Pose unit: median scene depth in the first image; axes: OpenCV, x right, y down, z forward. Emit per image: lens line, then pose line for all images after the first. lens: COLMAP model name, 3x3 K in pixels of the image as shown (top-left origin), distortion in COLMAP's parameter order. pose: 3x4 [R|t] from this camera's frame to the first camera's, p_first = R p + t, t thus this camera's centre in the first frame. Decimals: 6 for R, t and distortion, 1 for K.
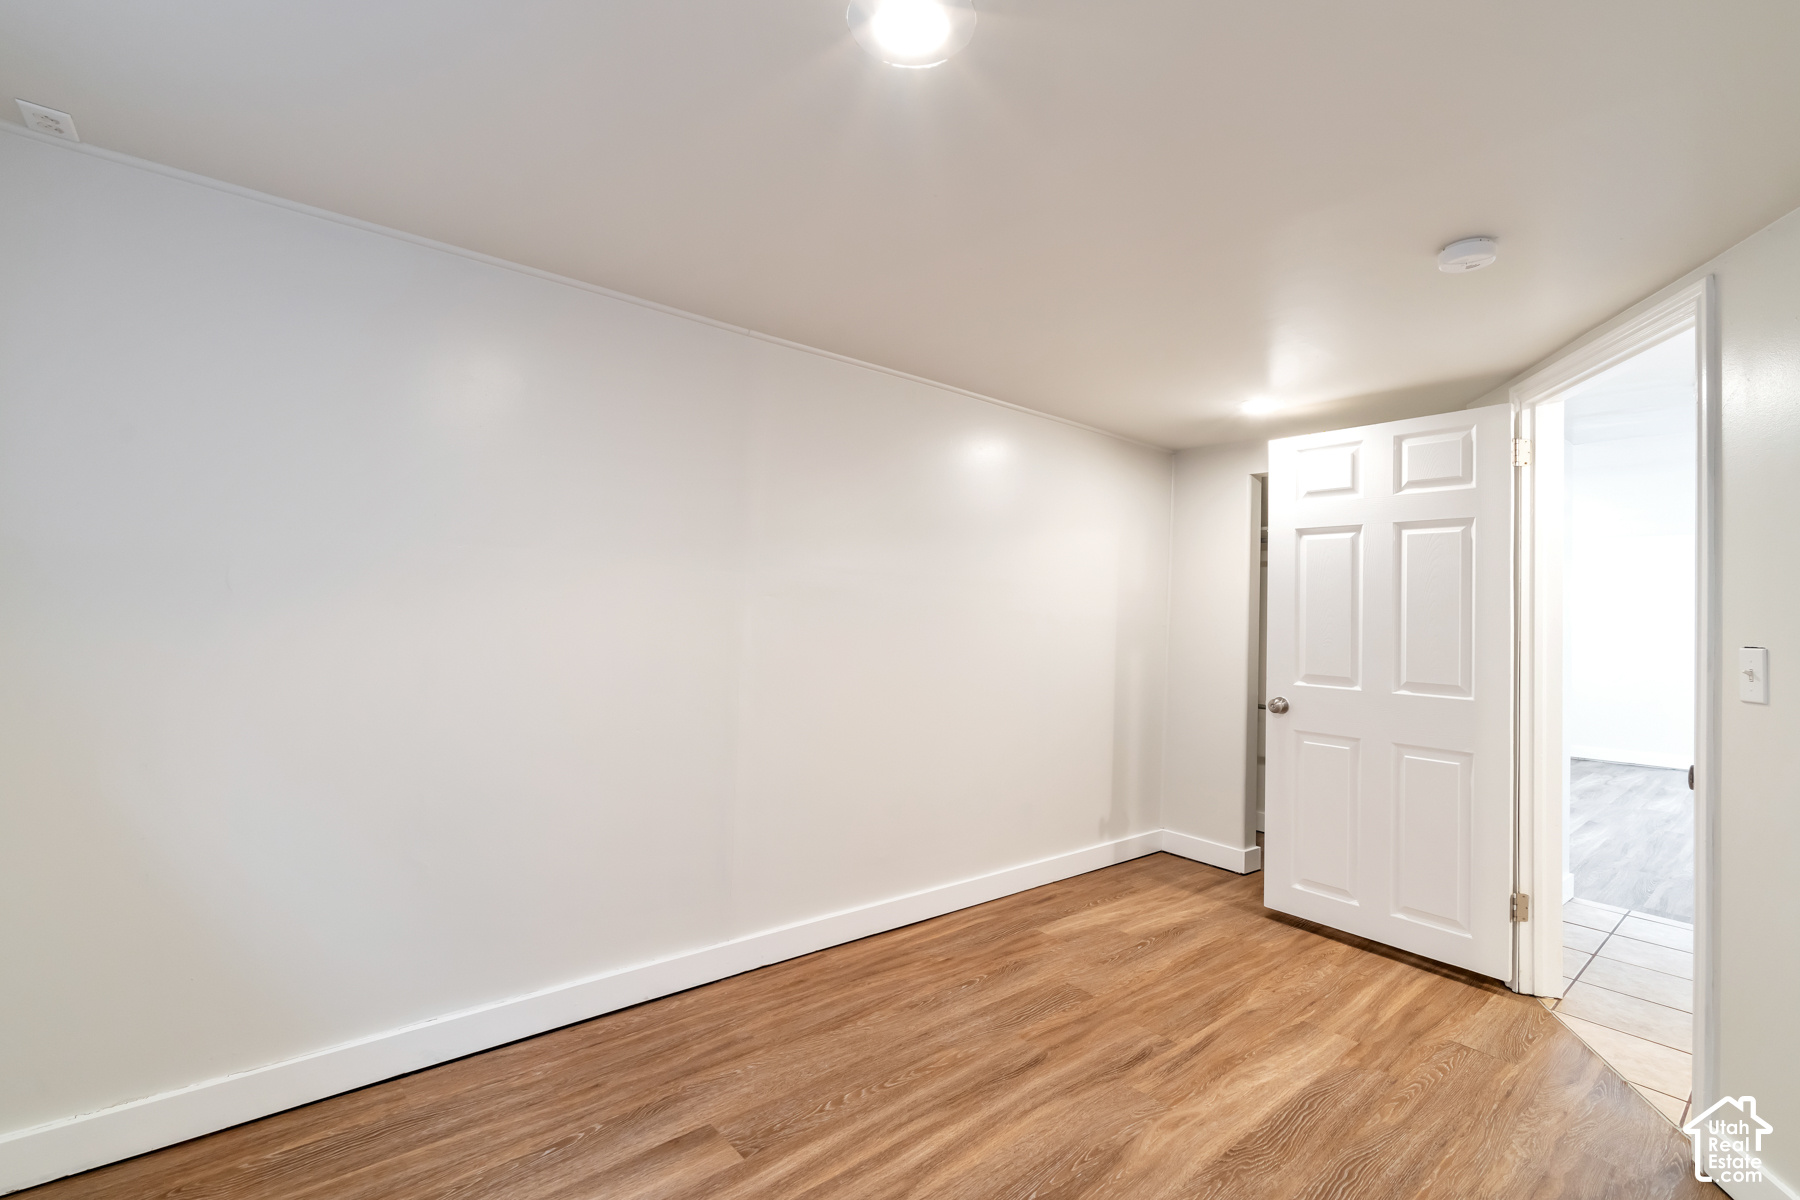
lens RADIAL K [[782.4, 0, 888.1], [0, 782.4, 601.8], [0, 0, 1]] dist [-0.004881, 0.001401]
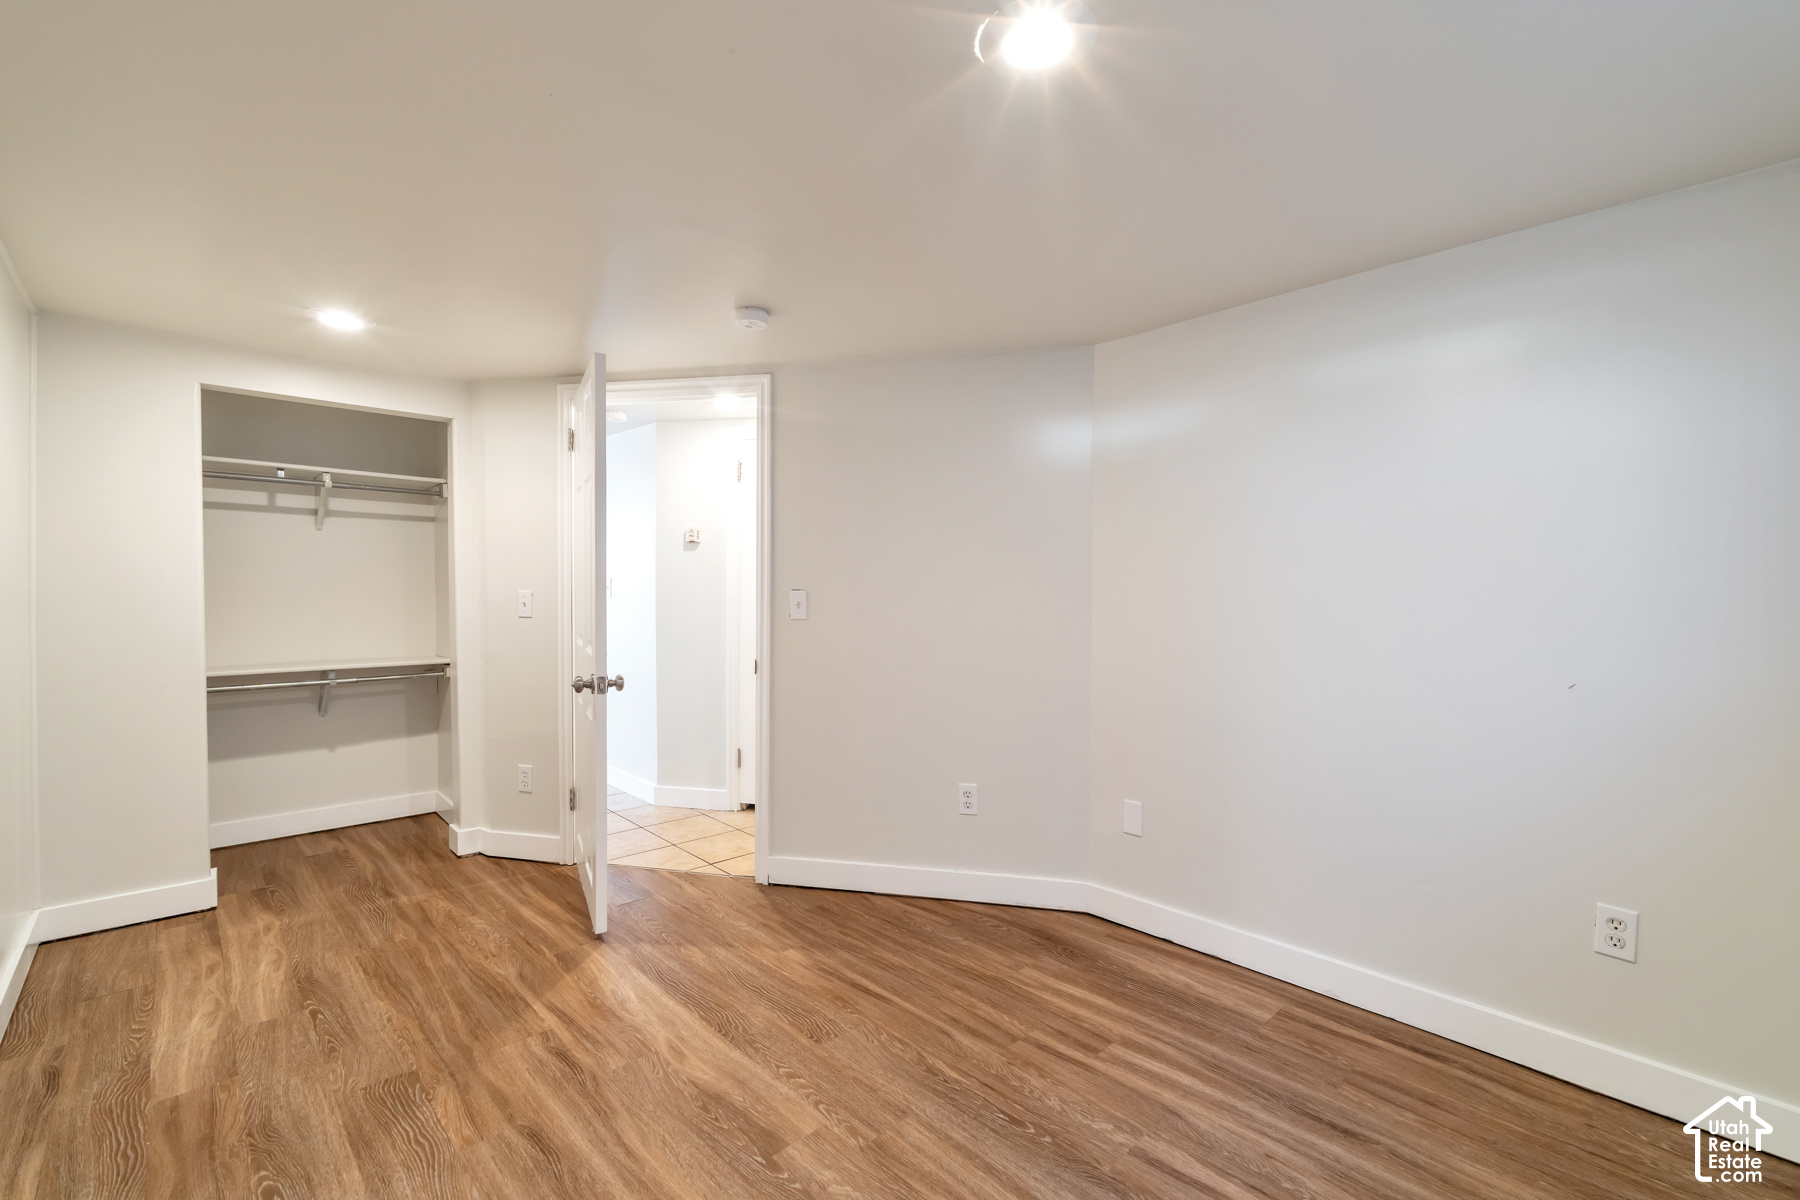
lens RADIAL K [[782.4, 0, 900.6], [0, 782.4, 602.3], [0, 0, 1]] dist [-0.004881, 0.001401]
pose [[-0.059346, -0.052725, 0.996844, -0.605589], [-0.020989, 0.998449, 0.051560, -0.009678], [-0.998017, -0.017863, -0.060360, 0.680505]]
